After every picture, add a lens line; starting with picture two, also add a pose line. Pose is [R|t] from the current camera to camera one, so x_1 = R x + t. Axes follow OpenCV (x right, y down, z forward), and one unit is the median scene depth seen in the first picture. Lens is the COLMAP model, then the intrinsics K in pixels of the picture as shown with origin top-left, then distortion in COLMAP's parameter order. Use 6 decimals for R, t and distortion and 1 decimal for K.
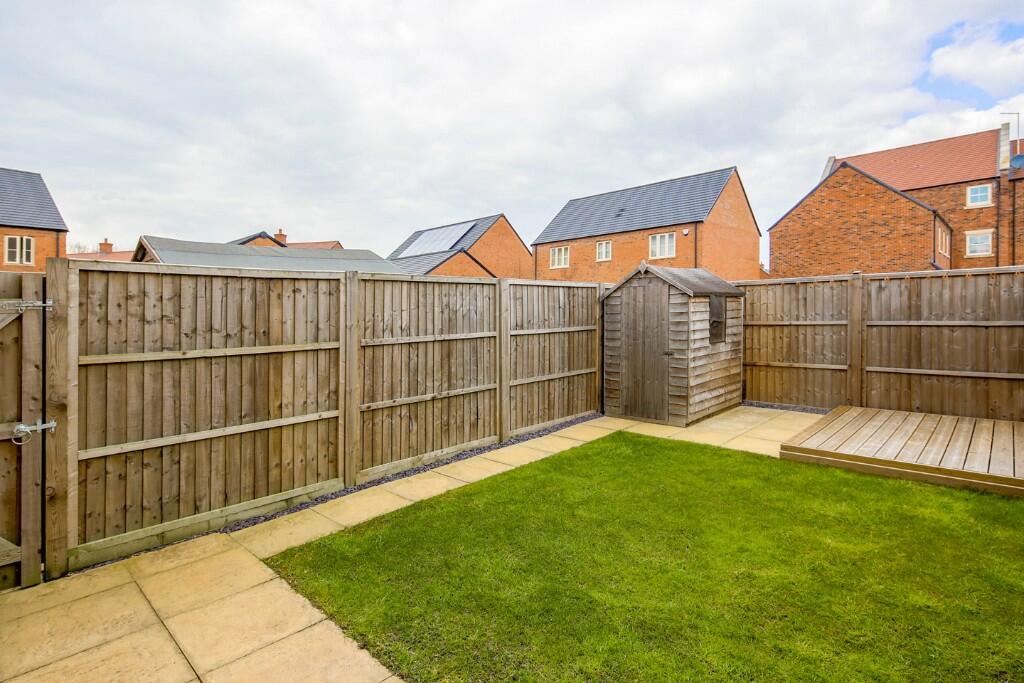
lens RADIAL K [[522.0, 0, 512.0], [0, 522.0, 341.5], [0, 0, 1]] dist [-0.001428, -0.000597]
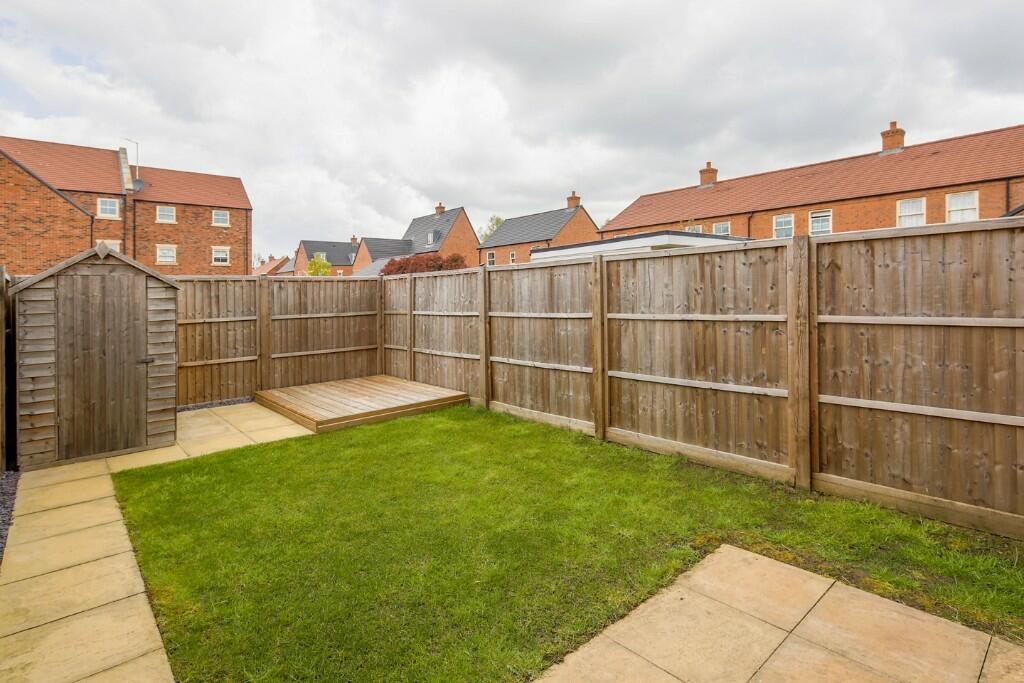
lens RADIAL K [[509.3, 0, 512.0], [0, 509.3, 341.5], [0, 0, 1]] dist [0.002266, 0.000473]
pose [[0.091495, -0.072012, 0.993198, -0.399681], [0.083209, 0.994447, 0.064437, -0.010075], [-0.992323, 0.076748, 0.096979, 0.335992]]
